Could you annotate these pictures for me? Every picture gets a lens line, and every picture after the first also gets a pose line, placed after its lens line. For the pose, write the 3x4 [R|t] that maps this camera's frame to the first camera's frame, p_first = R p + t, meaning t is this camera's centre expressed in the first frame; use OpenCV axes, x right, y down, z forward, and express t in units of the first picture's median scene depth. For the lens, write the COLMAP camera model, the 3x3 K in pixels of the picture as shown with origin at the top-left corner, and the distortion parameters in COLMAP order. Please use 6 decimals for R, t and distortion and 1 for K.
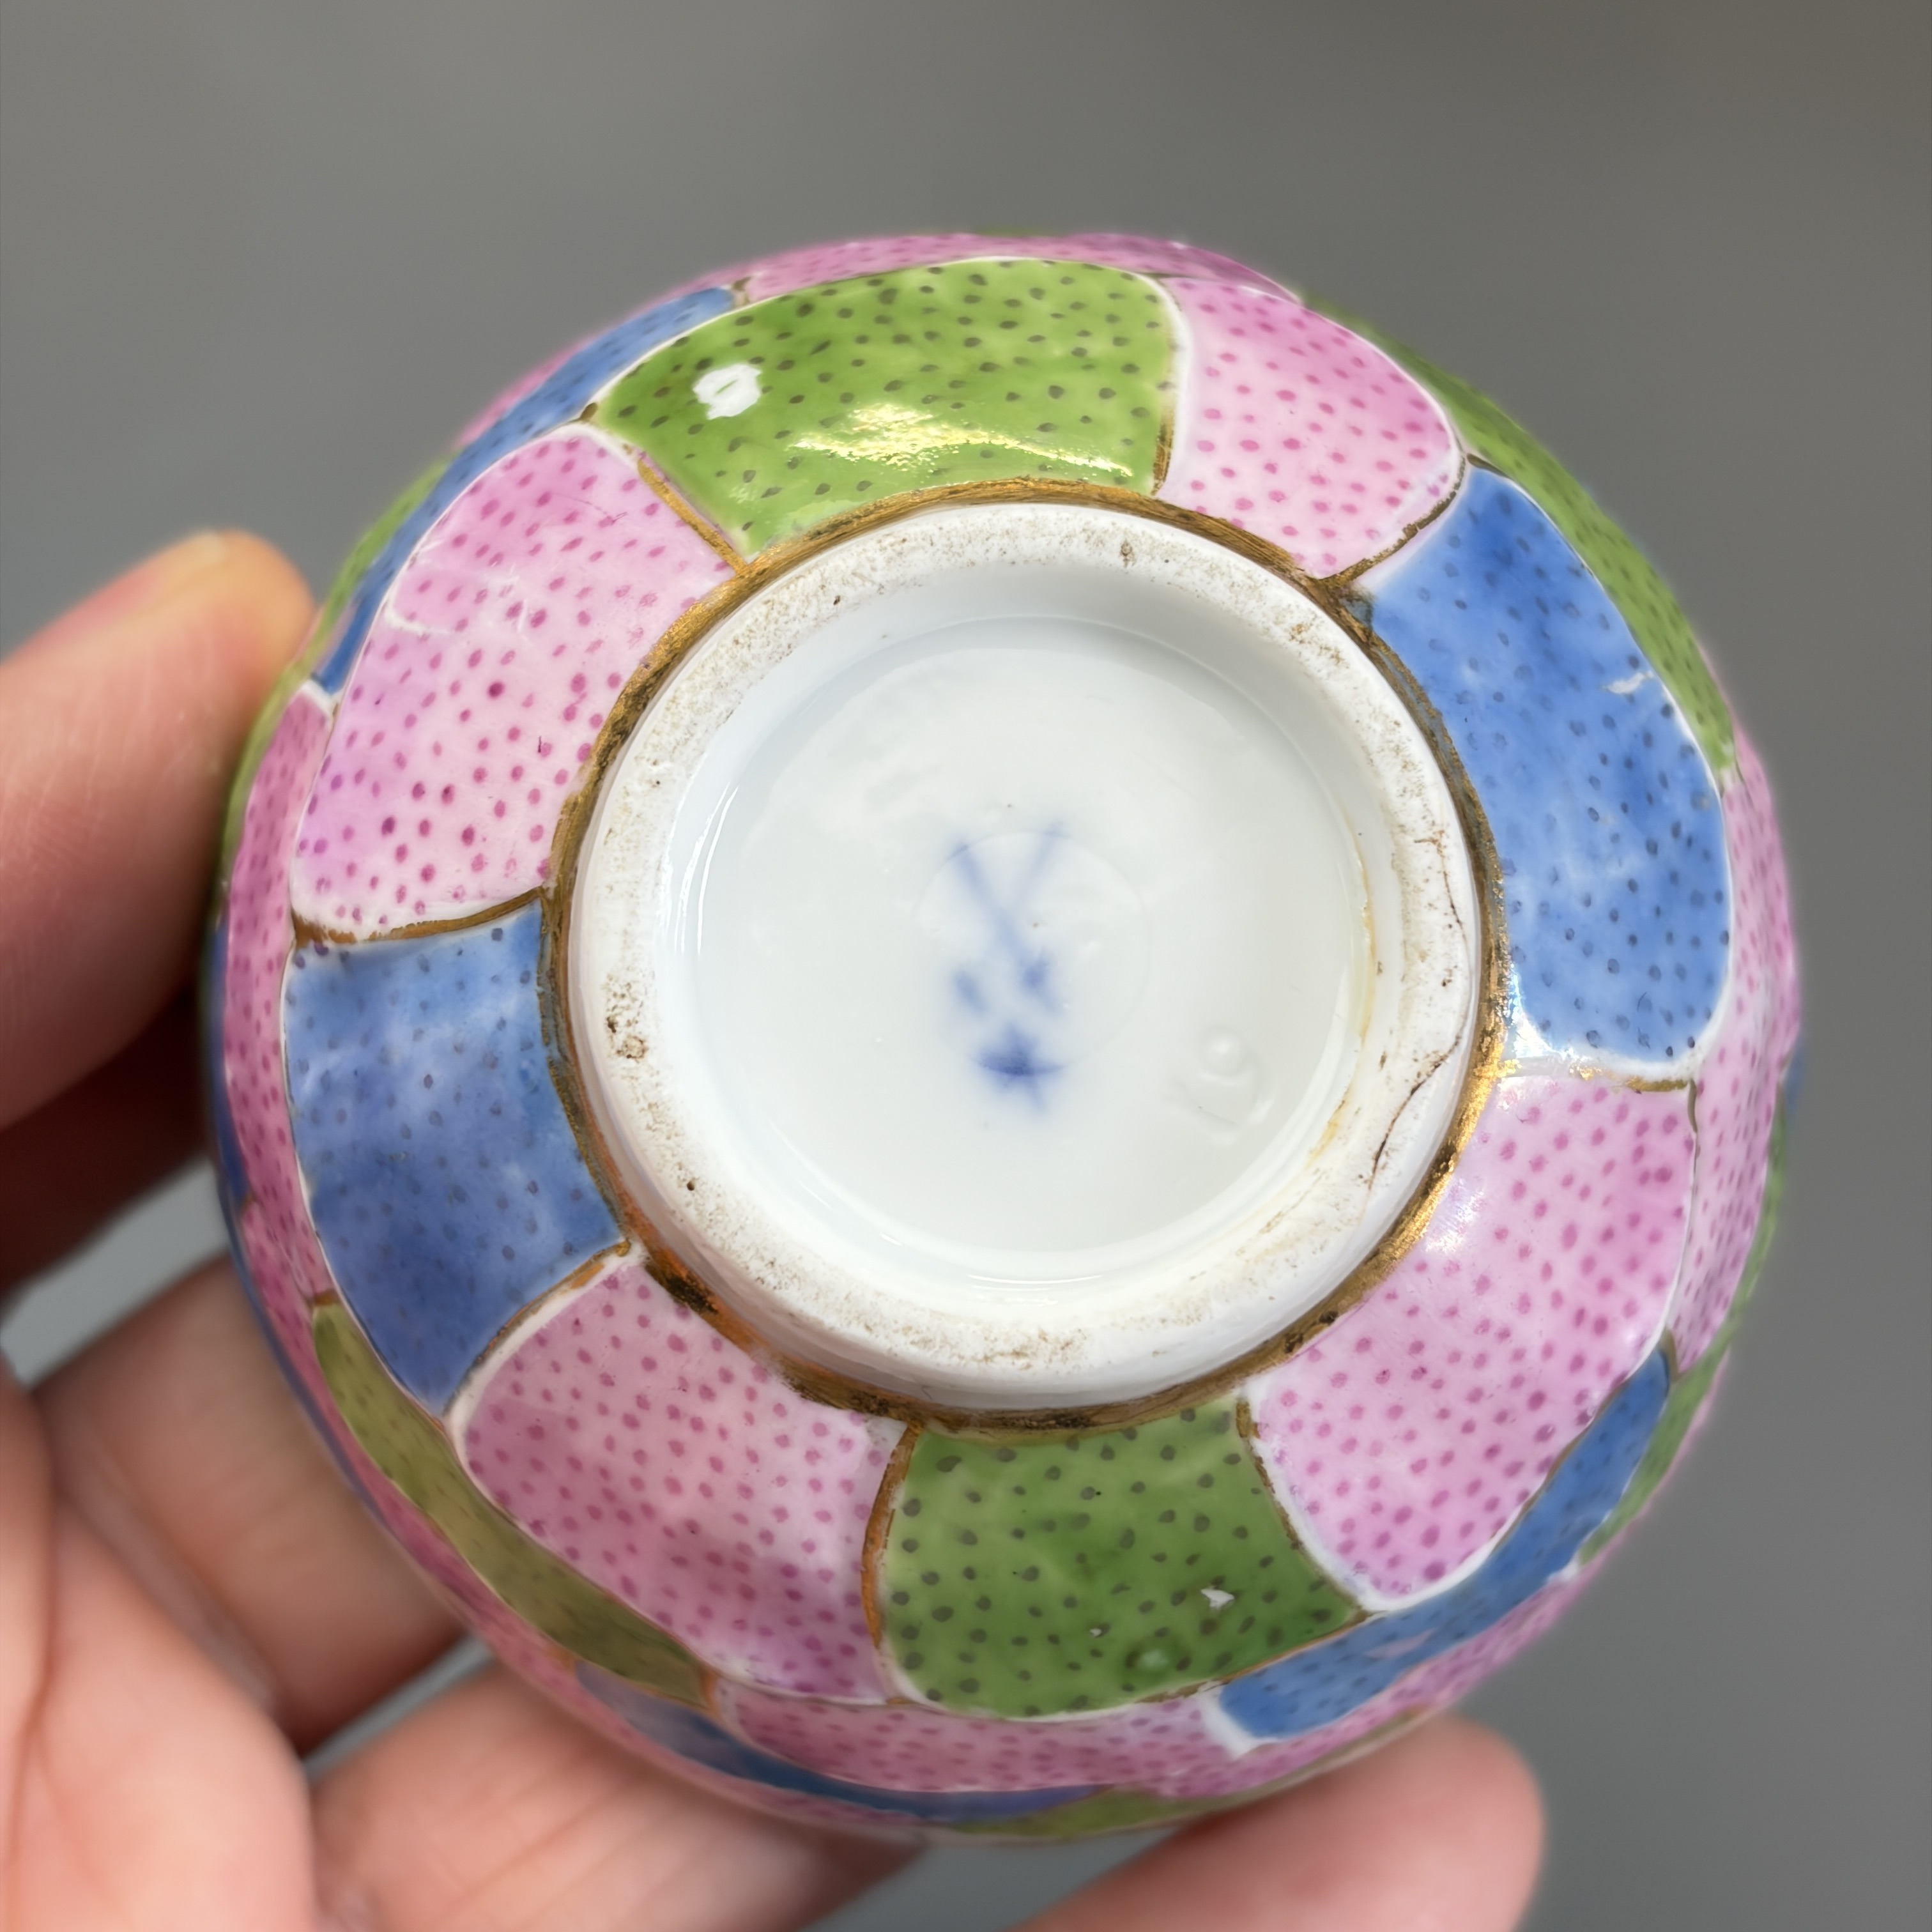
lens RADIAL K [[4281.0, 0, 967.6], [0, 4281.0, 1011.2], [0, 0, 1]] dist [0.088303, 0.129419]
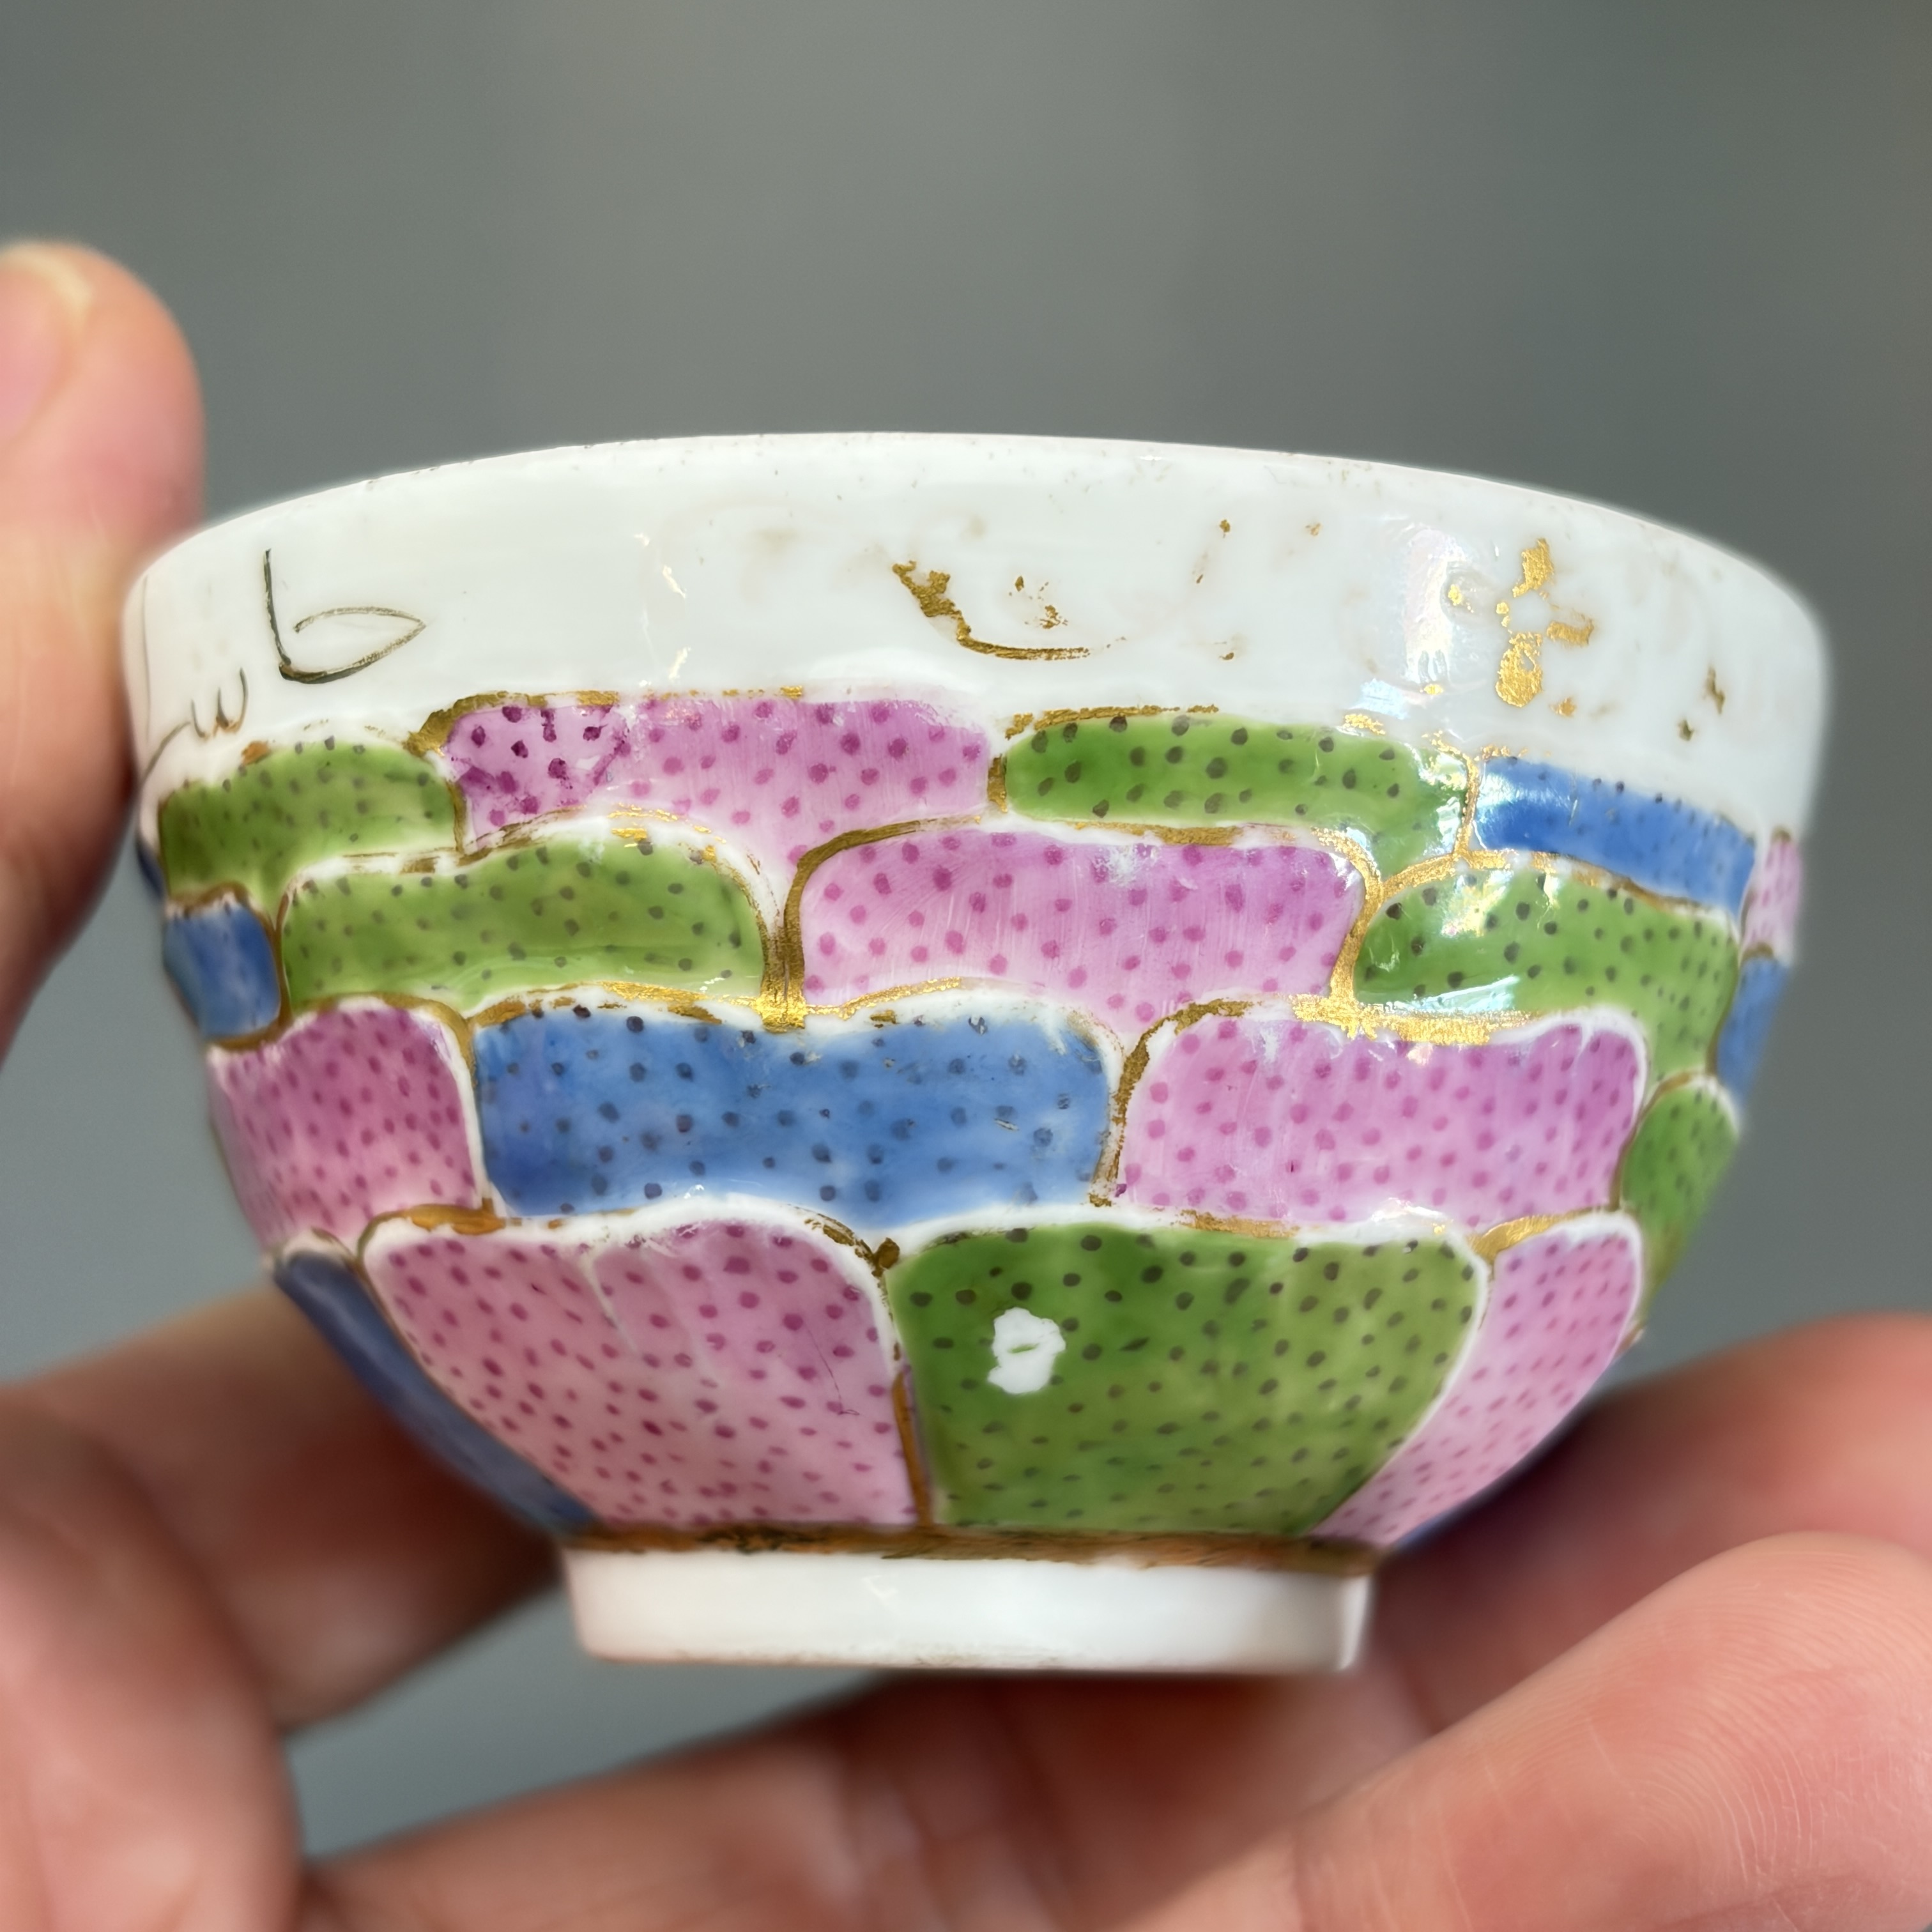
lens RADIAL K [[4281.0, 0, 967.6], [0, 4281.0, 1011.2], [0, 0, 1]] dist [0.088303, 0.129419]
pose [[0.857941, 0.104328, 0.503043, -0.558513], [-0.509315, 0.044375, 0.859435, -0.970577], [0.067341, -0.993552, 0.091207, 1.027561]]
